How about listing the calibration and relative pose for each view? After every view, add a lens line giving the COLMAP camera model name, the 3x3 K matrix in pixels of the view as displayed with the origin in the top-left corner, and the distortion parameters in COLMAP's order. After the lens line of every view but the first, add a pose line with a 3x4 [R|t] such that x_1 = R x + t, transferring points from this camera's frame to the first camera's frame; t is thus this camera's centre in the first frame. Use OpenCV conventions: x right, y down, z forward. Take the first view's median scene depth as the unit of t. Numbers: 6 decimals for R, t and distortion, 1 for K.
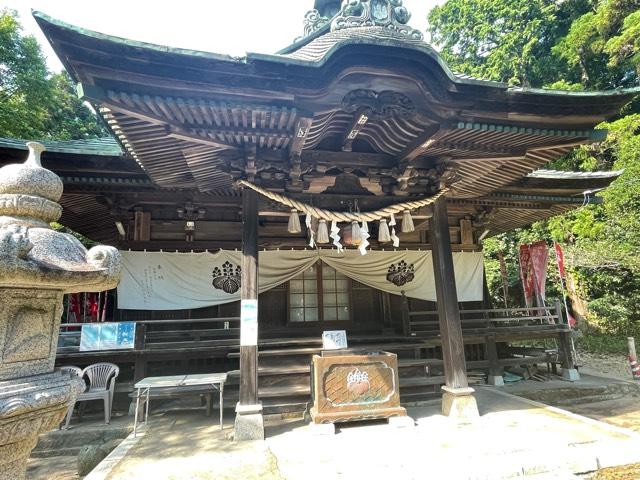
lens RADIAL K [[340.3, 0, 317.9], [0, 340.3, 243.3], [0, 0, 1]] dist [-0.006321, 0.000465]
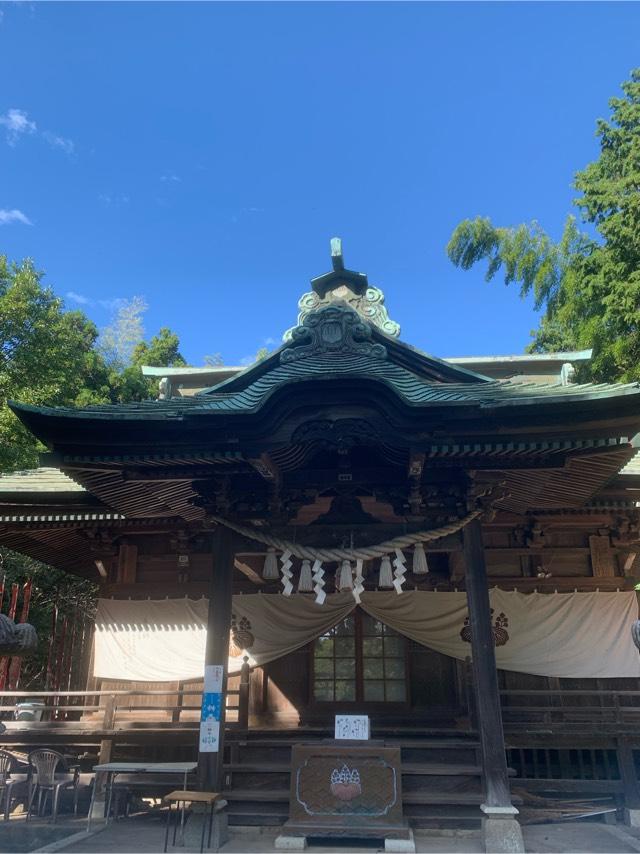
lens RADIAL K [[649.2, 0, 322.2], [0, 649.2, 416.7], [0, 0, 1]] dist [0.056037, -0.055594]
pose [[0.958890, -0.083460, -0.271226, 0.452046], [0.026374, 0.977847, -0.207655, -0.072442], [0.282549, 0.191965, 0.939849, -0.457387]]
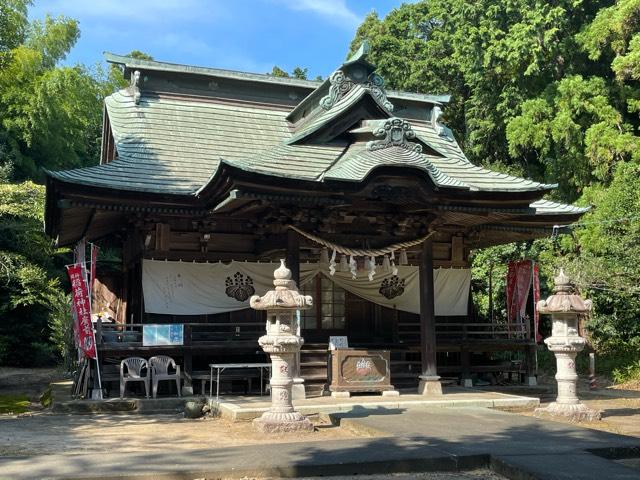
lens RADIAL K [[766.7, 0, 312.0], [0, 766.7, 240.9], [0, 0, 1]] dist [0.096731, -0.026830]
pose [[0.986773, 0.046402, 0.155328, -0.551946], [-0.059924, 0.994702, 0.083533, -0.345762], [-0.150629, -0.091736, 0.984325, -1.877100]]
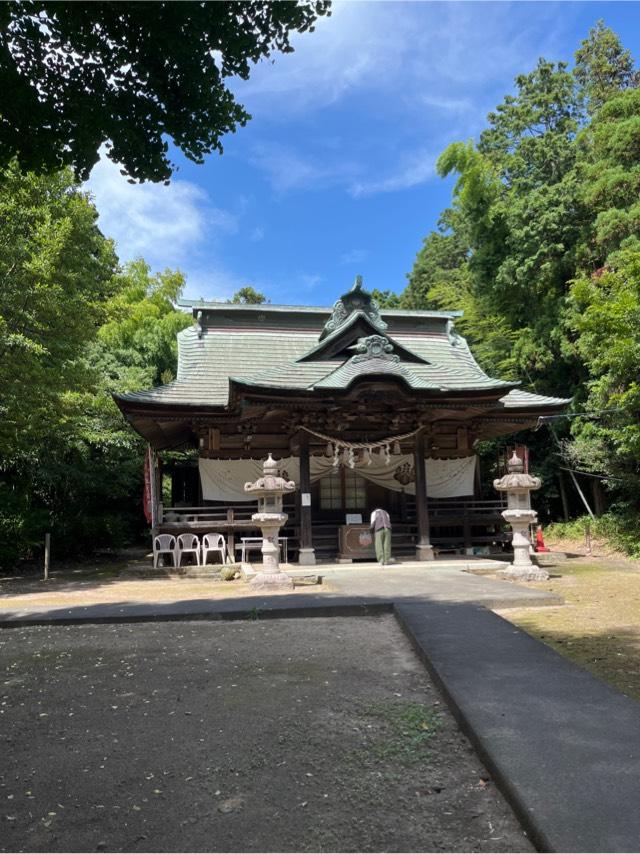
lens RADIAL K [[649.2, 0, 322.2], [0, 649.2, 416.7], [0, 0, 1]] dist [0.056037, -0.055594]
pose [[0.999856, 0.004422, -0.016361, -0.049205], [-0.003496, 0.998415, 0.056168, -0.373188], [0.016584, -0.056102, 0.998287, -2.064830]]
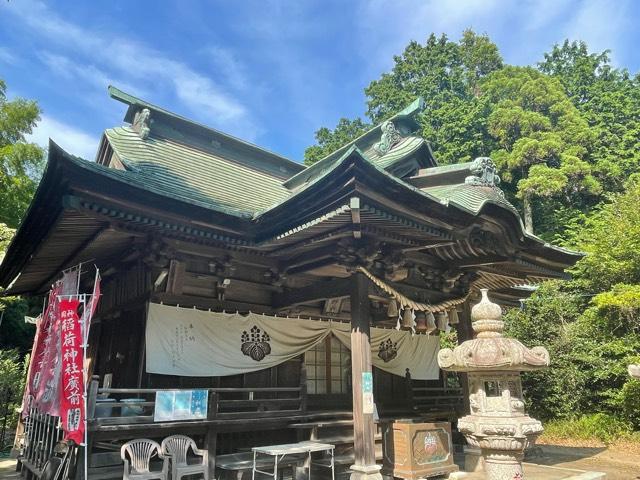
lens RADIAL K [[453.2, 0, 318.9], [0, 453.2, 236.6], [0, 0, 1]] dist [-0.002075, -0.006396]
pose [[0.875117, 0.182817, 0.448050, -0.950512], [-0.127304, 0.980252, -0.151323, -0.029453], [-0.466866, 0.075387, 0.881109, -0.272026]]
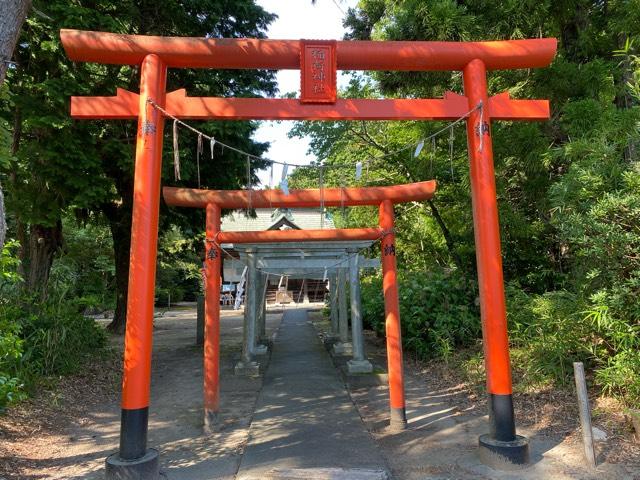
lens RADIAL K [[453.2, 0, 318.9], [0, 453.2, 236.6], [0, 0, 1]] dist [-0.002075, -0.006396]
pose [[0.996491, 0.012905, 0.082694, 0.045829], [-0.020737, 0.995303, 0.094565, -0.978884], [-0.081085, -0.095948, 0.992078, -4.926844]]
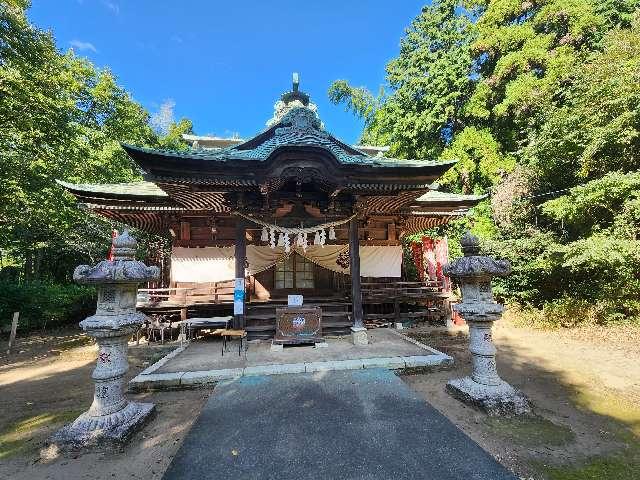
lens RADIAL K [[261.4, 0, 318.7], [0, 261.4, 238.8], [0, 0, 1]] dist [0.000461, -0.000210]
pose [[0.998864, -0.000026, -0.047660, 0.247894], [0.002345, 0.998815, 0.048616, -0.094239], [0.047602, -0.048672, 0.997680, -0.312122]]
